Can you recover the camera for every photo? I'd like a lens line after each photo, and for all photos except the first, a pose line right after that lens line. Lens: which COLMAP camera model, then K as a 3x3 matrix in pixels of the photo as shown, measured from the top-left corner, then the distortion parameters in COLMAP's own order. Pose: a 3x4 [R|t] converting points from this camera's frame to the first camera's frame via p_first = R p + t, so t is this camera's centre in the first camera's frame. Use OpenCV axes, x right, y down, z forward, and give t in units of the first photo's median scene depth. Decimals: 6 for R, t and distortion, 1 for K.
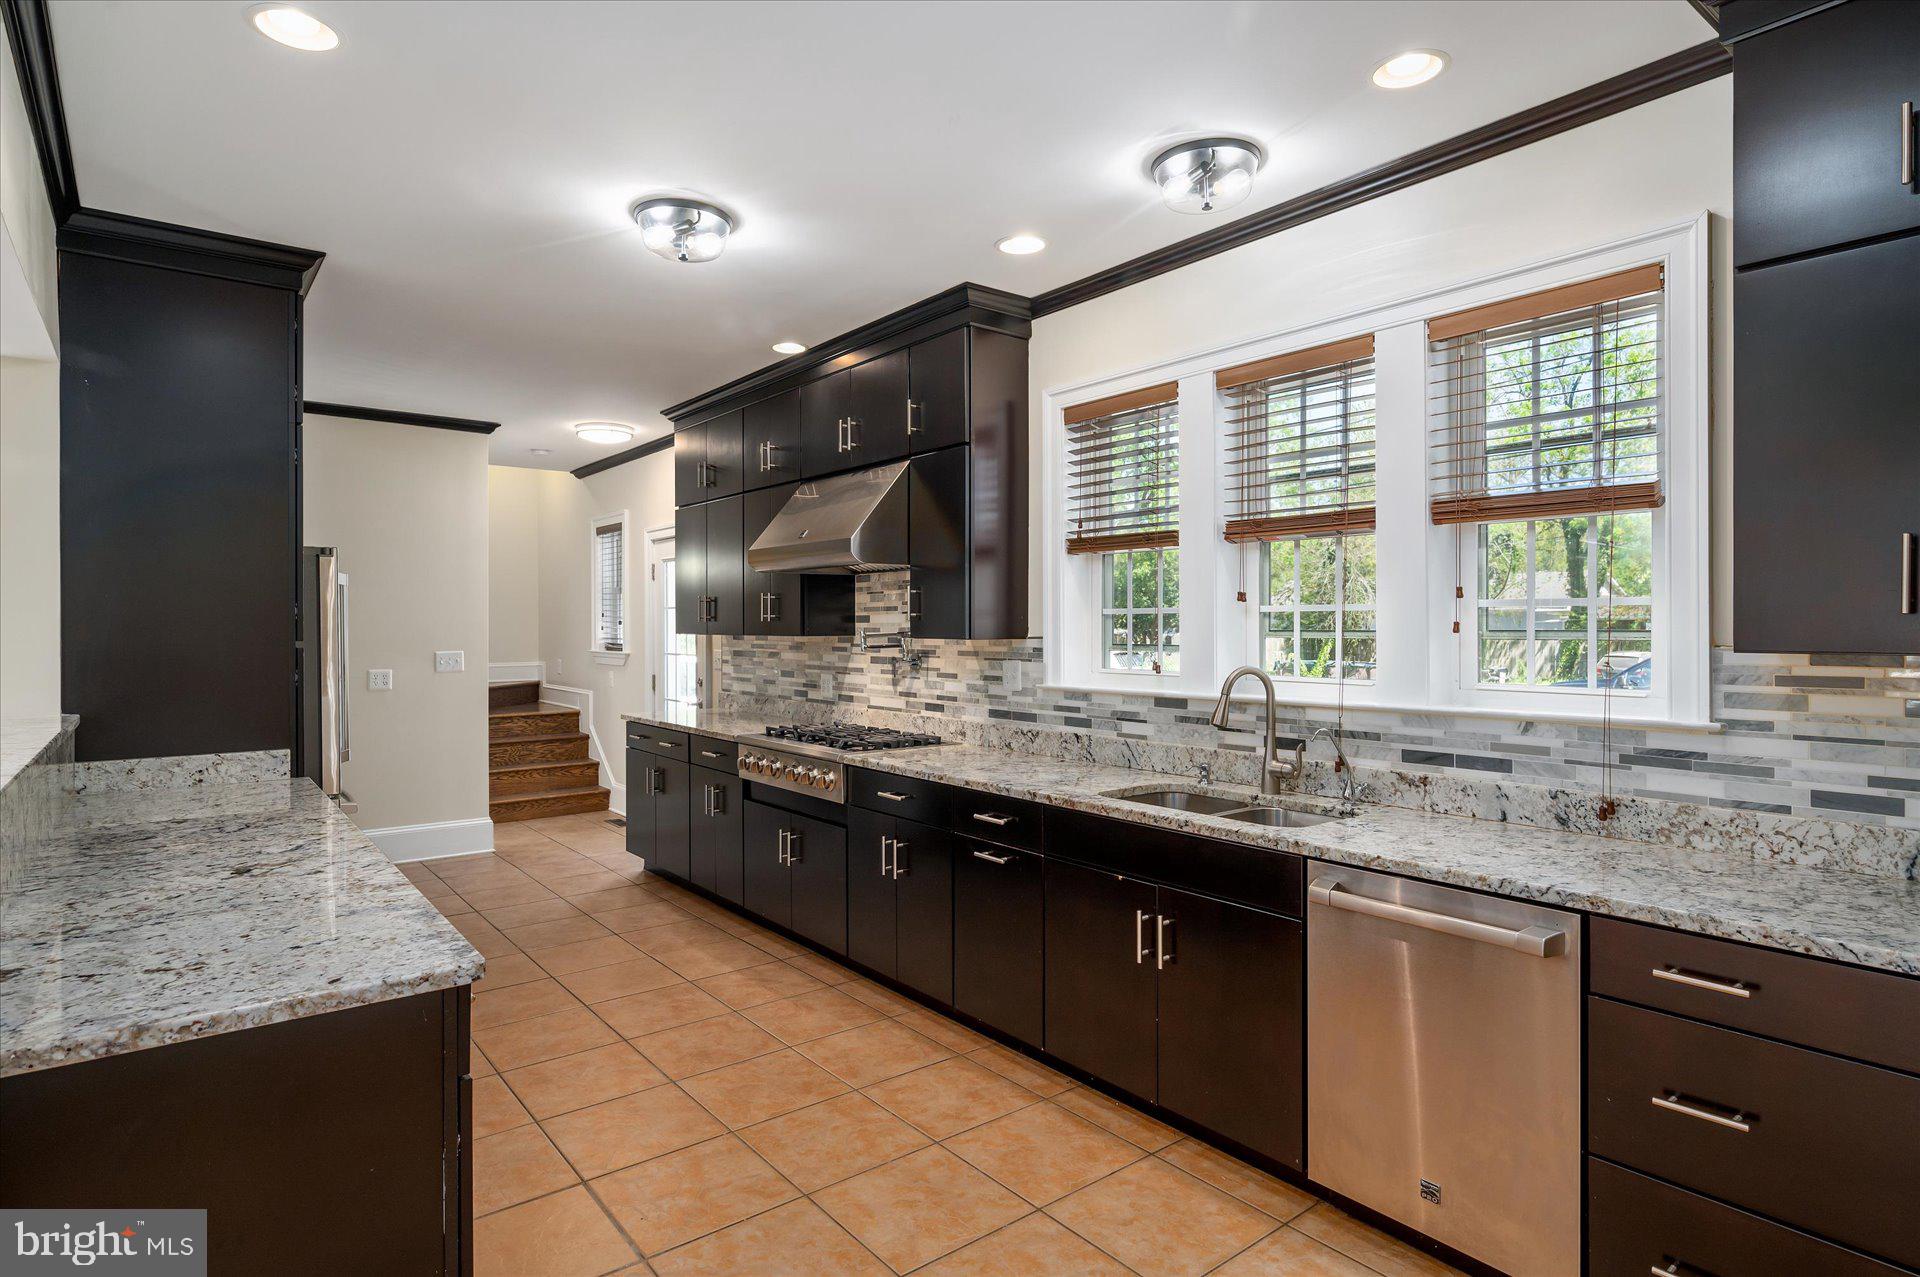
lens RADIAL K [[1020.2, 0, 958.8], [0, 1020.2, 625.0], [0, 0, 1]] dist [-0.003263, -0.000772]
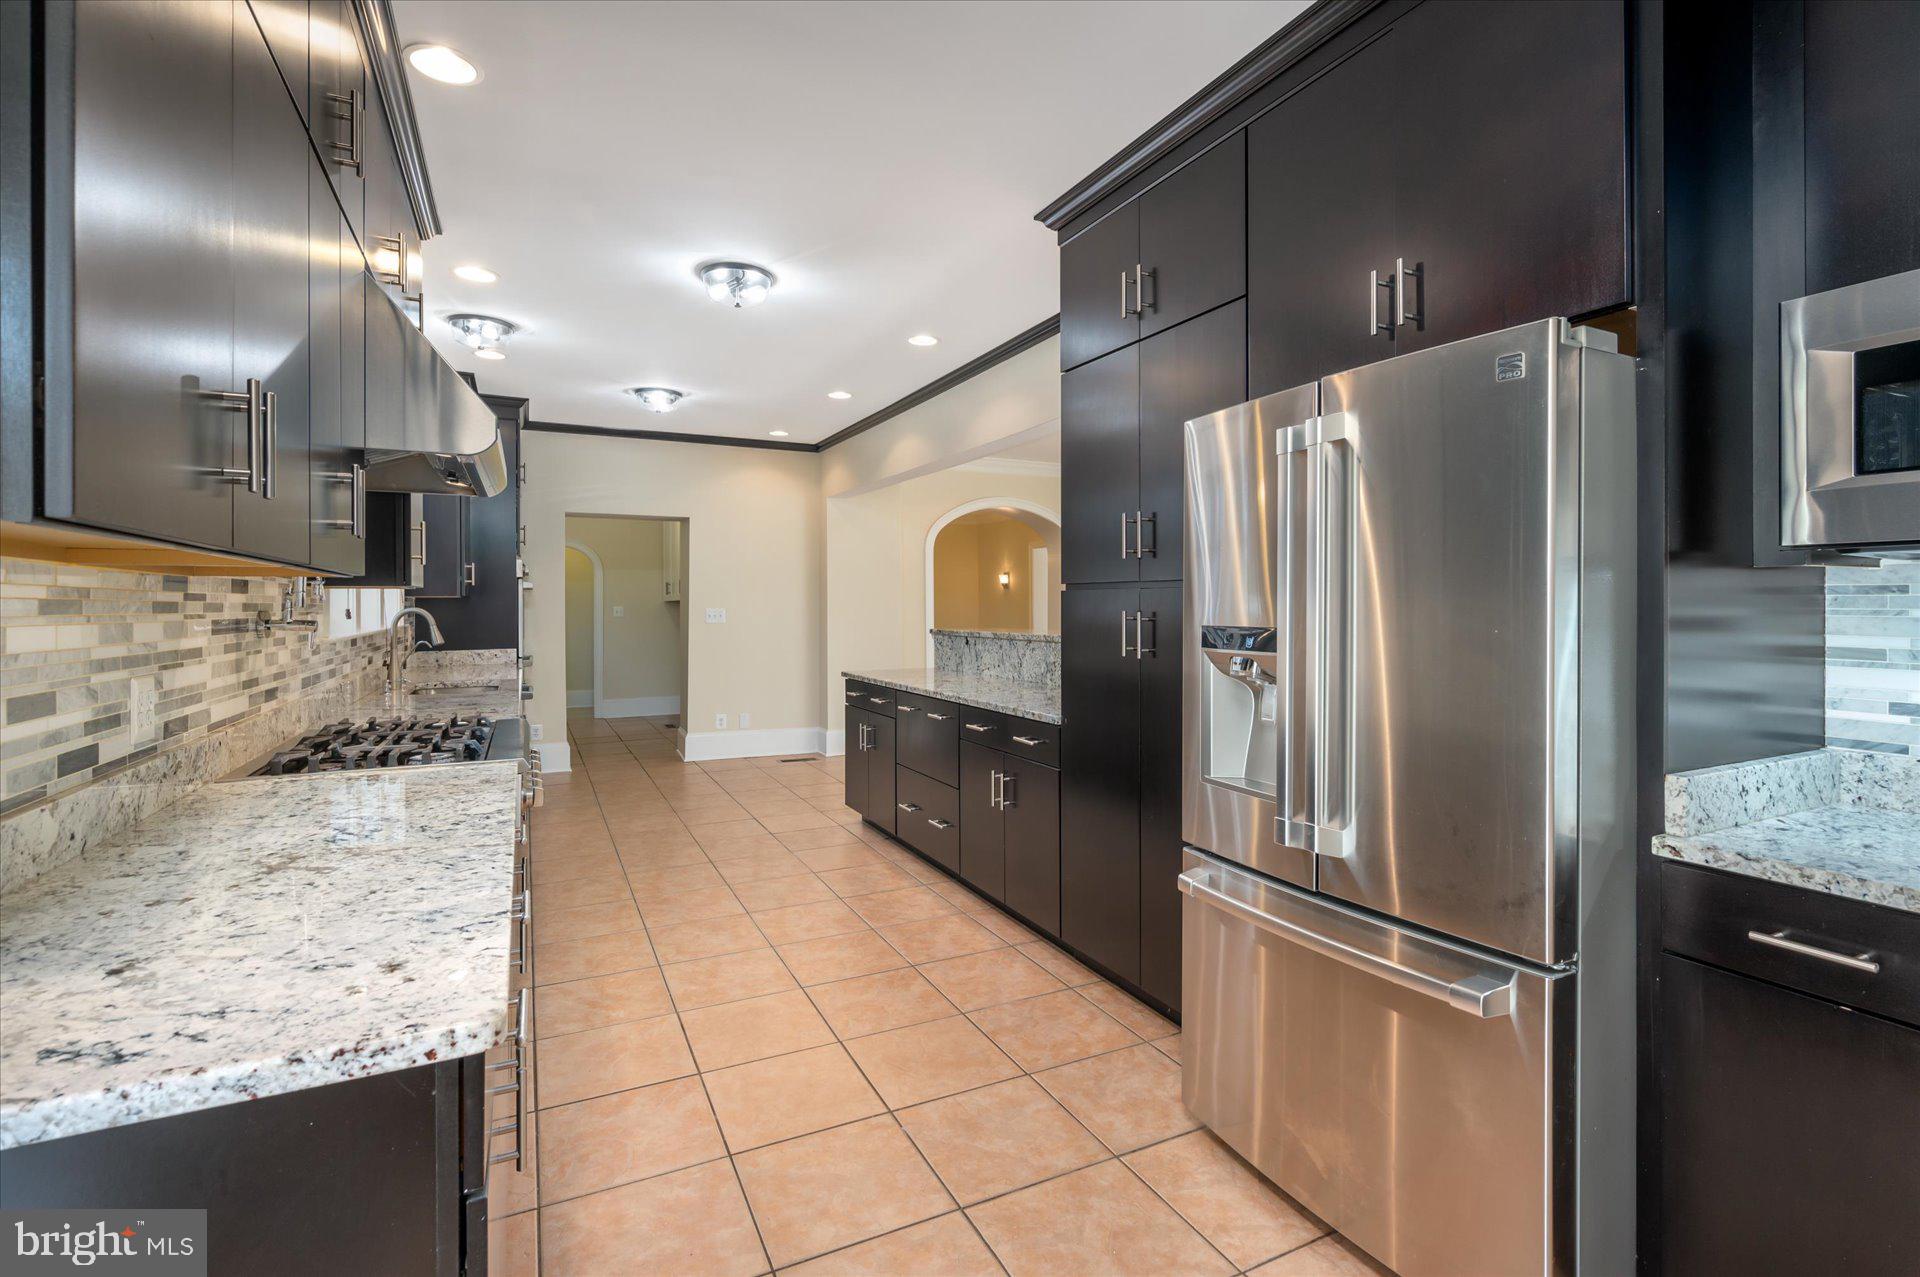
lens RADIAL K [[996.1, 0, 959.7], [0, 996.1, 611.2], [0, 0, 1]] dist [-0.002310, -0.000380]
pose [[-0.973577, 0.003293, 0.228333, -0.747536], [0.004158, 0.999986, 0.003311, 0.037531], [-0.228319, 0.004173, -0.973577, 1.936495]]
